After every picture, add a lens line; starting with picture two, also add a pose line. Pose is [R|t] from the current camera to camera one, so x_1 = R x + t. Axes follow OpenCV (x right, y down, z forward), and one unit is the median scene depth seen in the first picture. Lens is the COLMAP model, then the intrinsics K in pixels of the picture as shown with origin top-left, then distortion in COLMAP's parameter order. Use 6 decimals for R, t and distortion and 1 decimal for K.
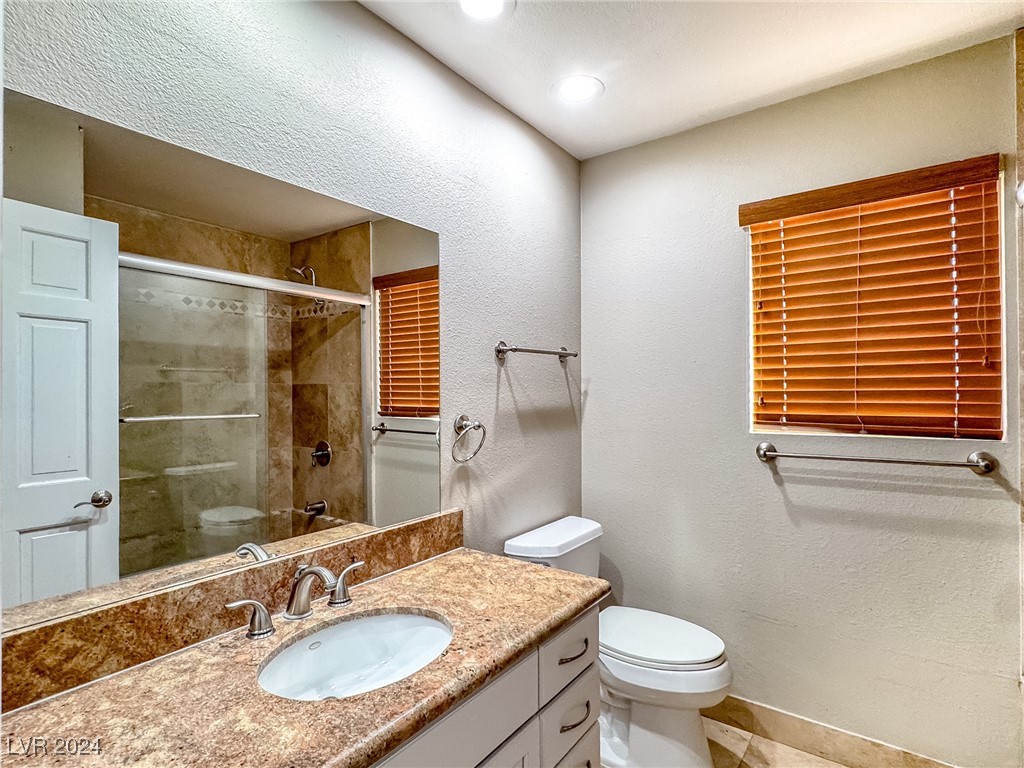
lens RADIAL K [[528.9, 0, 510.3], [0, 528.9, 387.1], [0, 0, 1]] dist [-0.003024, 0.000899]
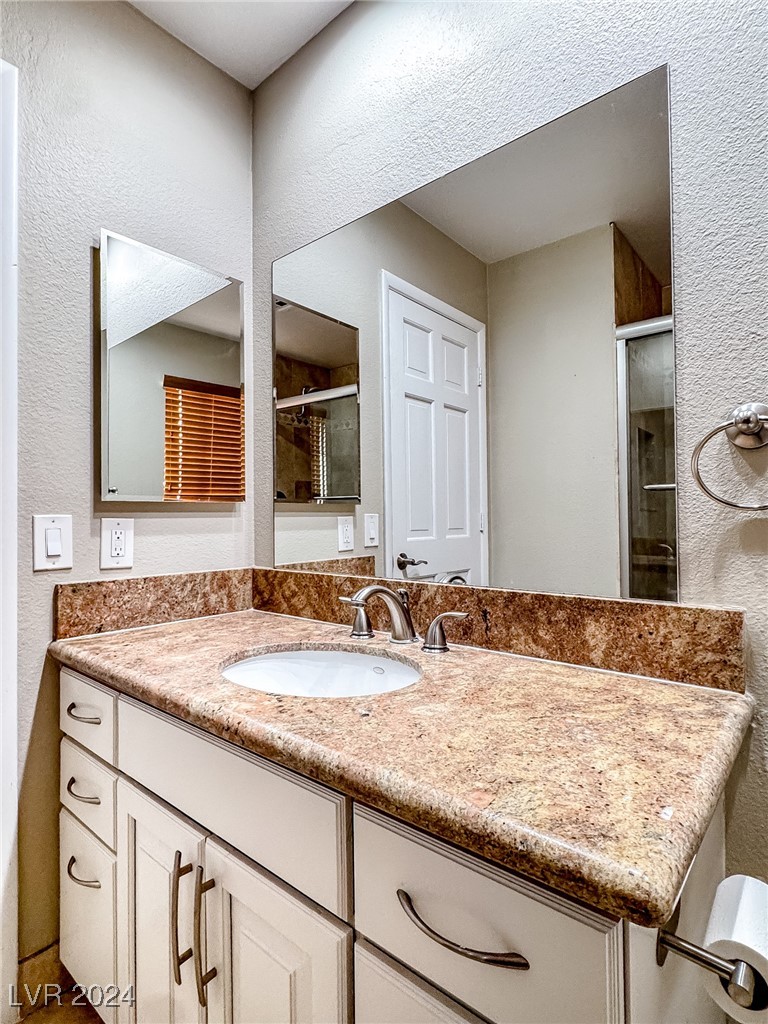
lens RADIAL K [[528.9, 0, 382.4], [0, 528.9, 509.9], [0, 0, 1]] dist [-0.003024, 0.000899]
pose [[-0.066531, -0.010280, -0.997731, 0.465072], [0.012267, 0.999863, -0.011120, 0.177011], [0.997709, -0.012979, -0.066395, 0.881211]]
